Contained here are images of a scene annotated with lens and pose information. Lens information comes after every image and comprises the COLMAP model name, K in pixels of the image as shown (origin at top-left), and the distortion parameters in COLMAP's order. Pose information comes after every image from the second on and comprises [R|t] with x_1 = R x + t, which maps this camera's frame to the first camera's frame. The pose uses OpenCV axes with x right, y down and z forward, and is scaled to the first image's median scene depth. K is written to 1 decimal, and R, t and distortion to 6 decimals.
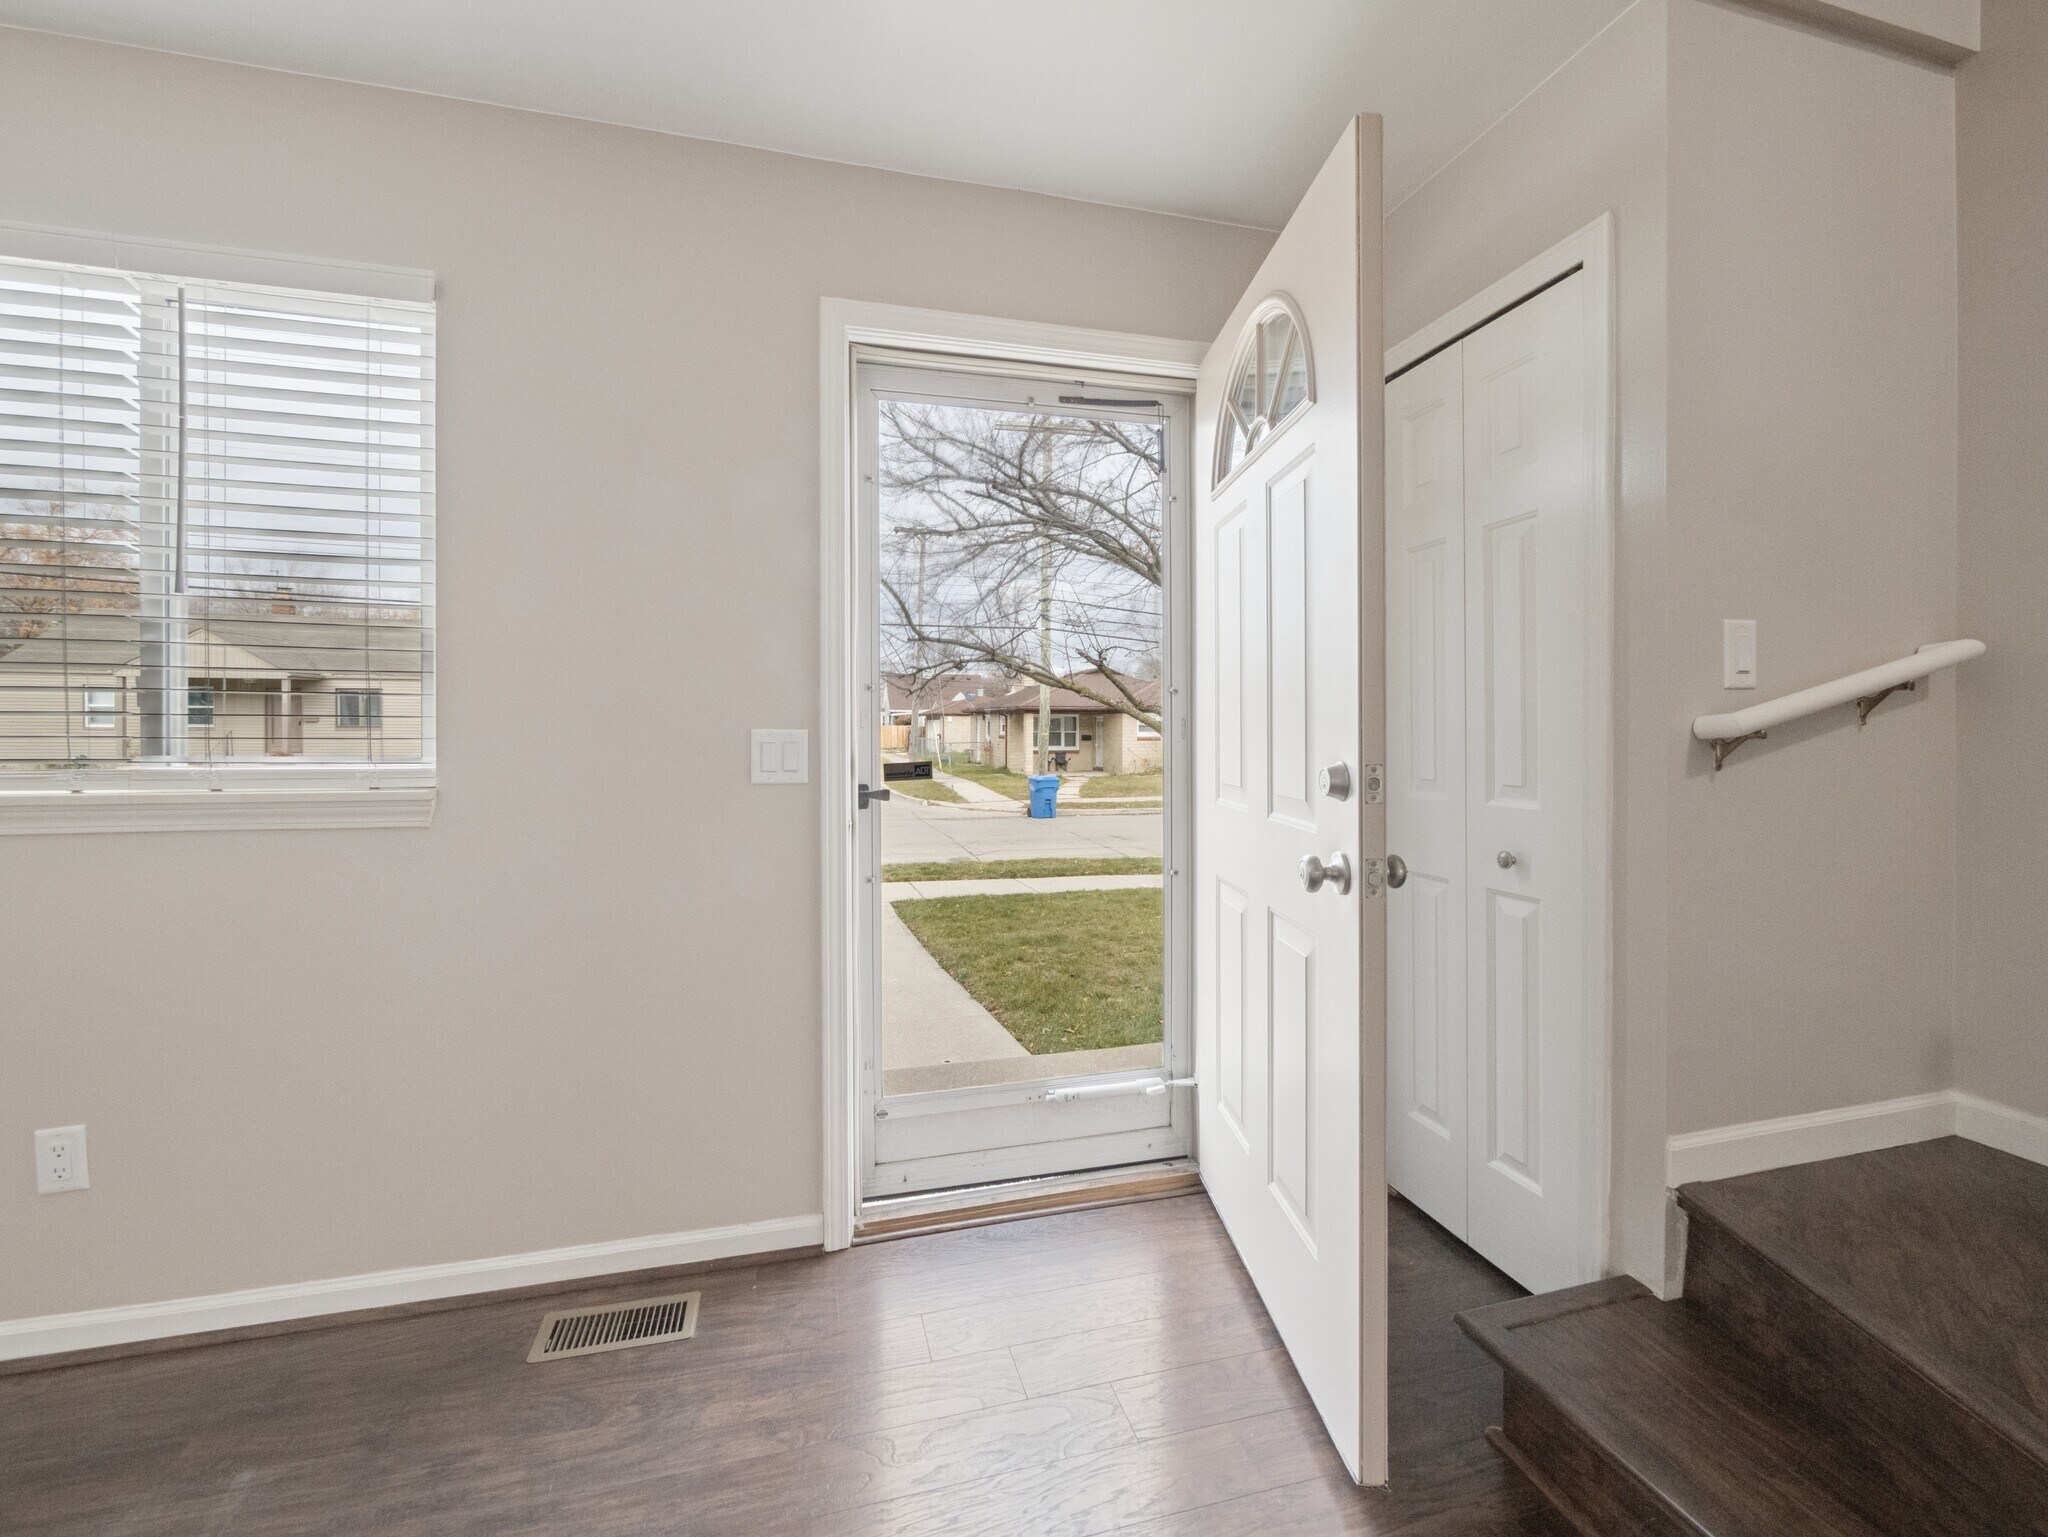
lens RADIAL K [[864.8, 0, 1019.0], [0, 864.8, 731.2], [0, 0, 1]] dist [-0.005642, 0.000547]
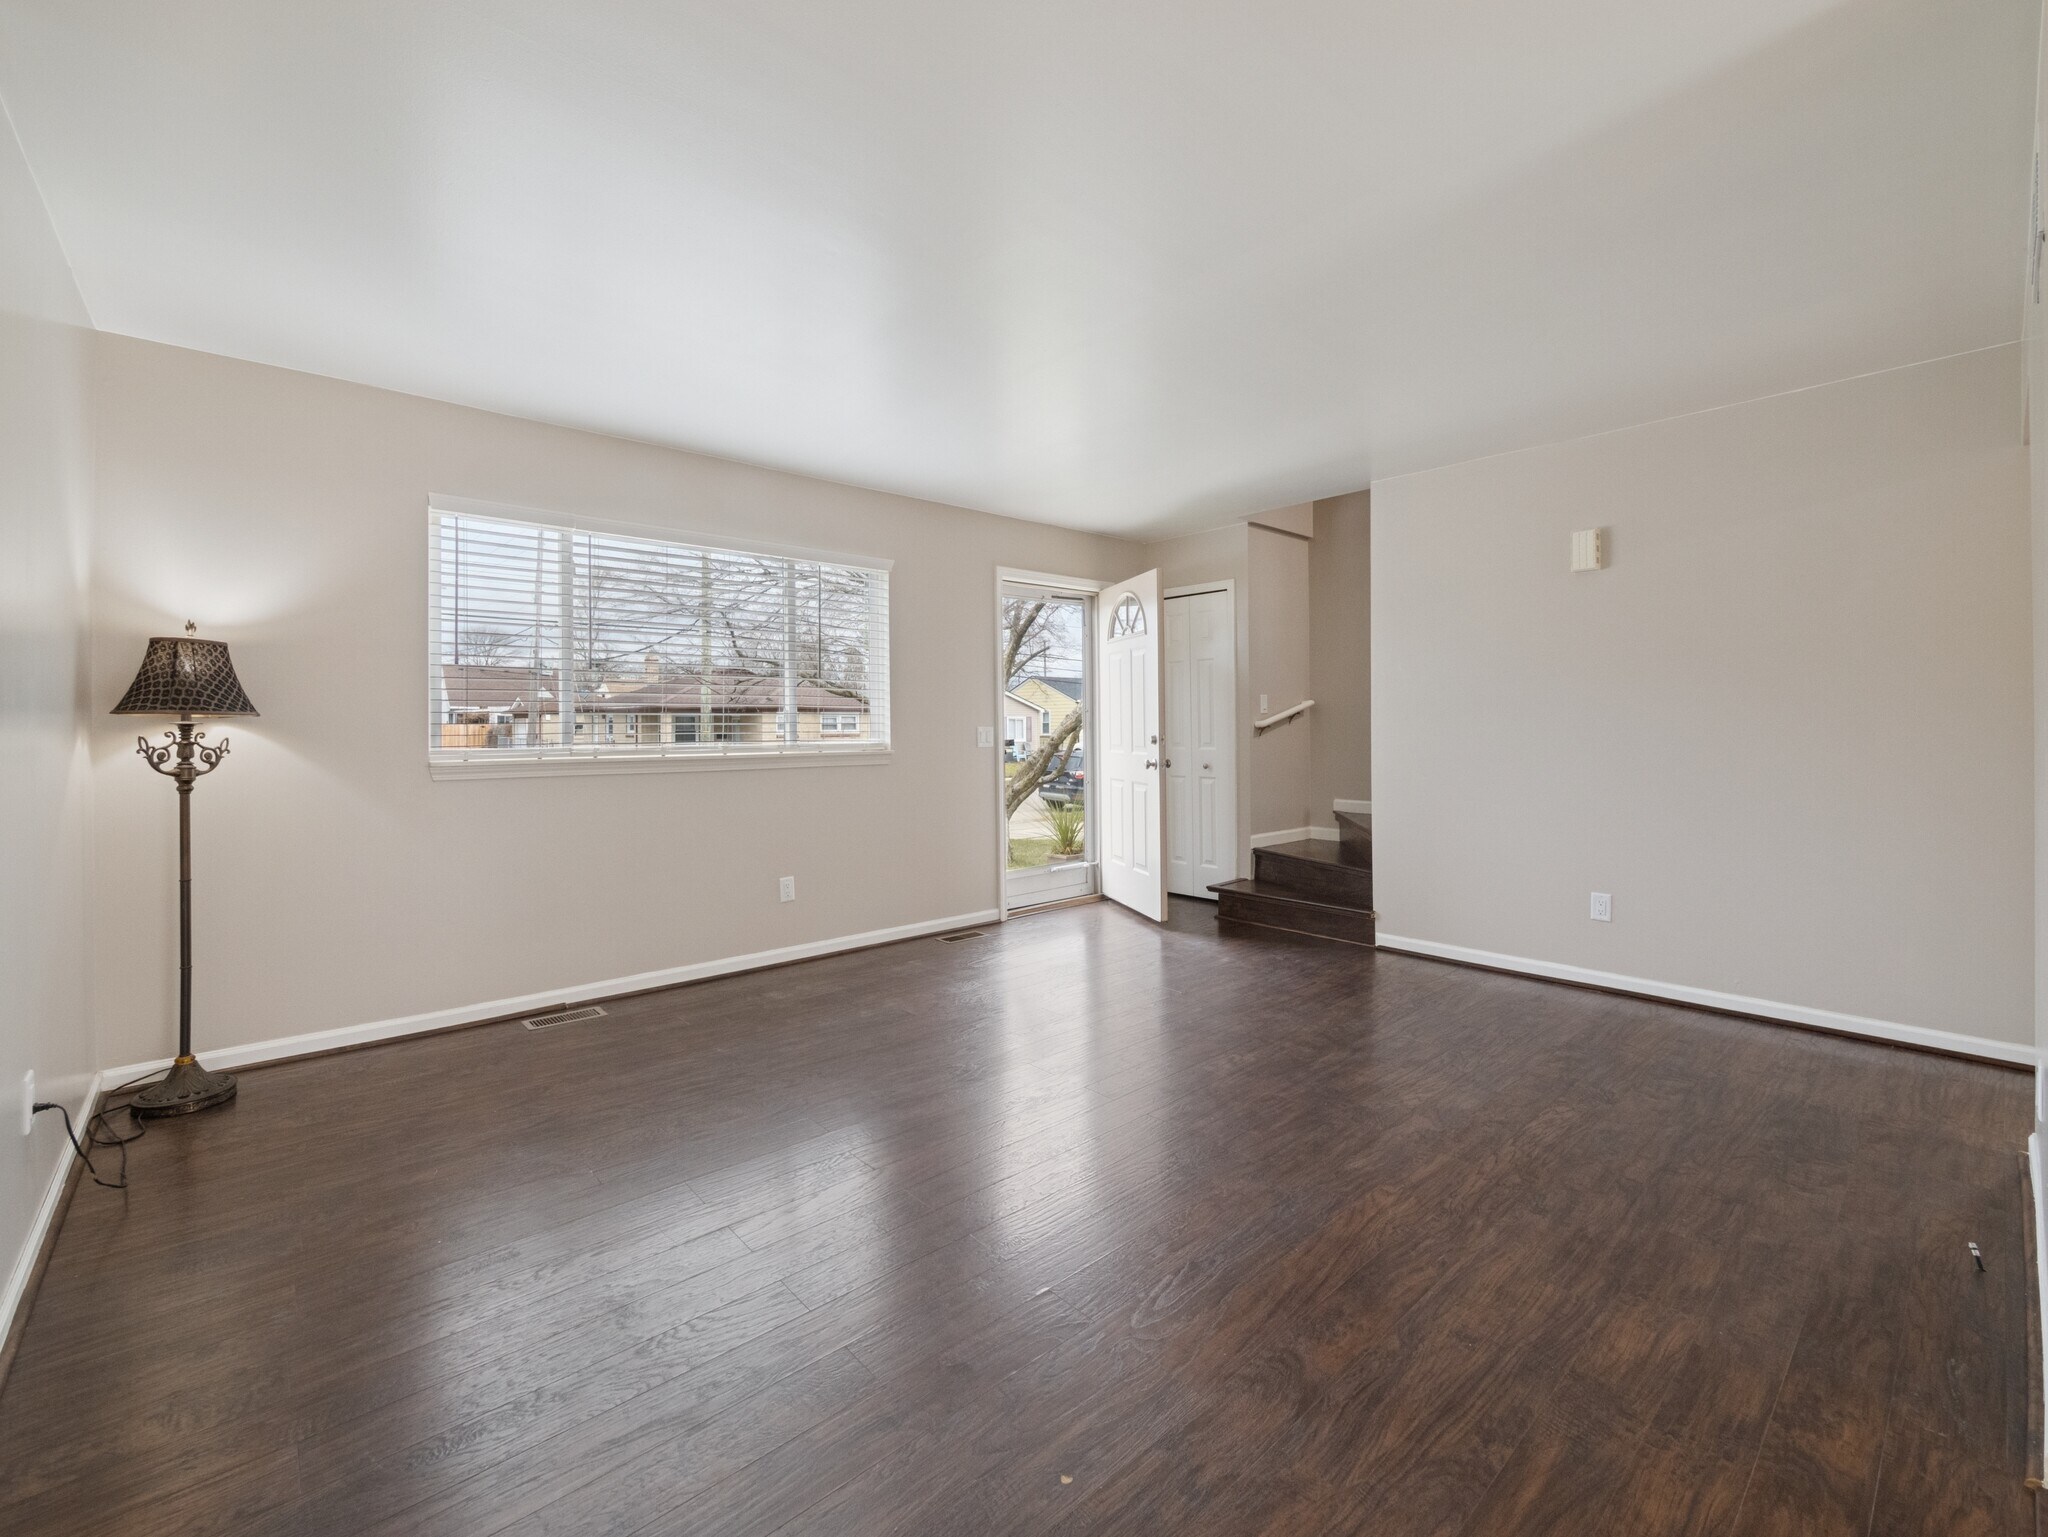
lens RADIAL K [[864.8, 0, 1018.4], [0, 864.8, 719.6], [0, 0, 1]] dist [-0.005642, 0.000547]
pose [[0.895277, -0.002964, 0.445500, -1.478498], [0.007564, 0.999935, -0.008547, -0.001440], [-0.445446, 0.011021, 0.895241, -1.555058]]
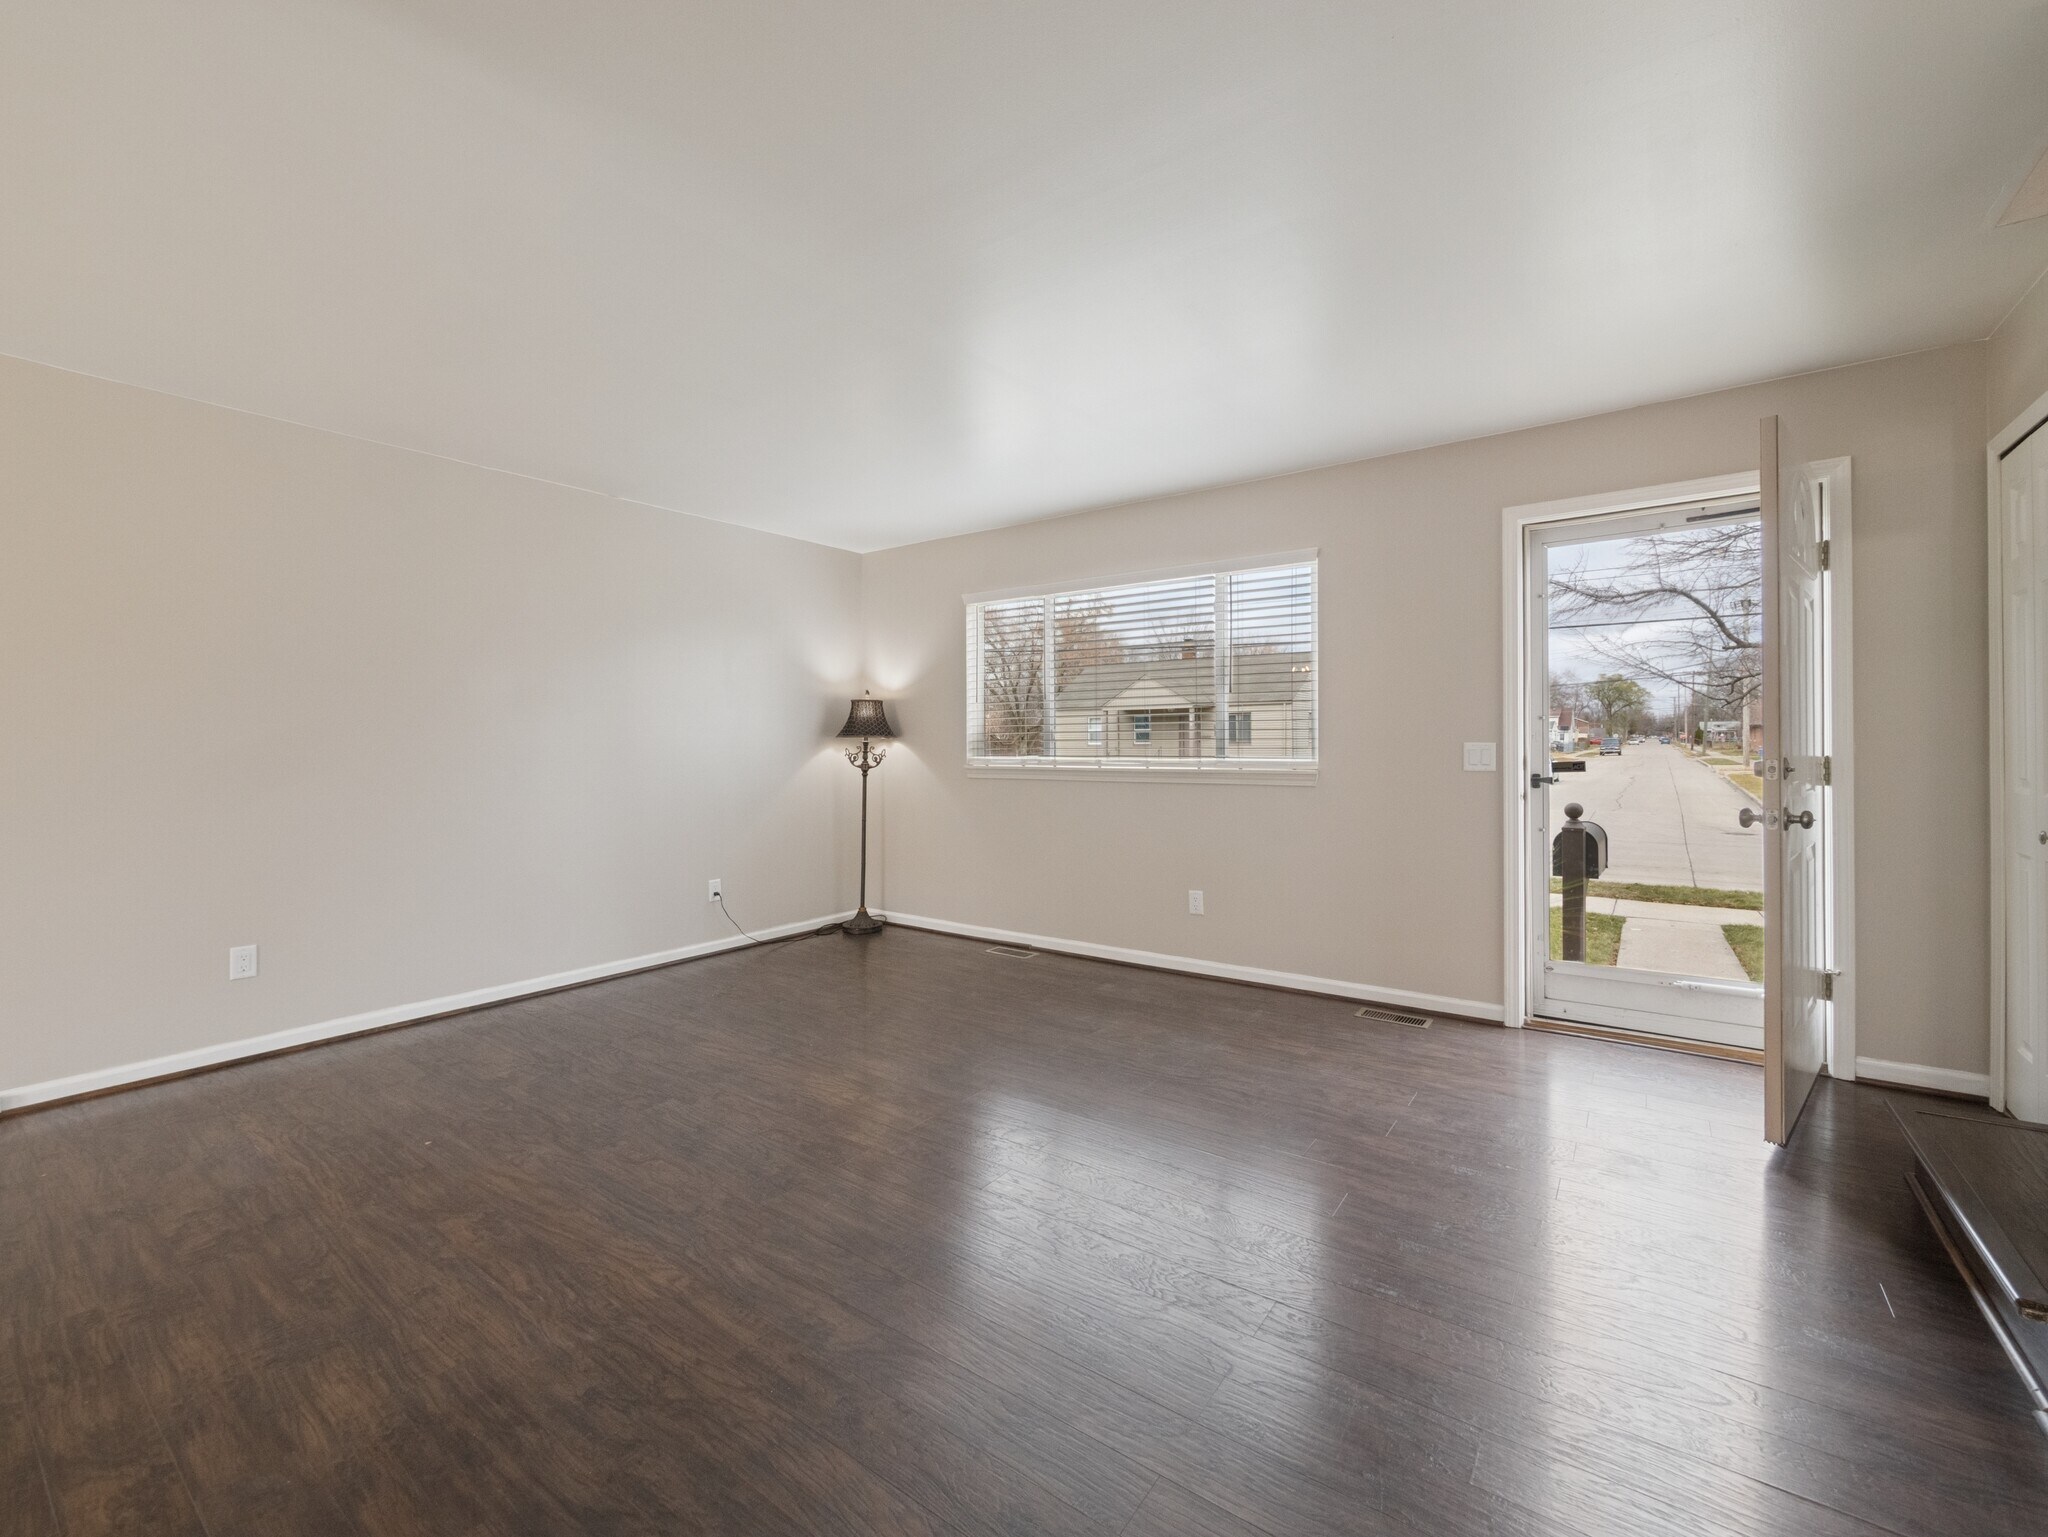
lens RADIAL K [[864.8, 0, 1019.0], [0, 864.8, 756.8], [0, 0, 1]] dist [-0.005642, 0.000547]
pose [[0.628924, 0.005666, -0.777446, 0.591547], [0.004773, 0.999926, 0.011148, 0.003774], [0.777452, -0.010722, 0.628851, -1.029097]]
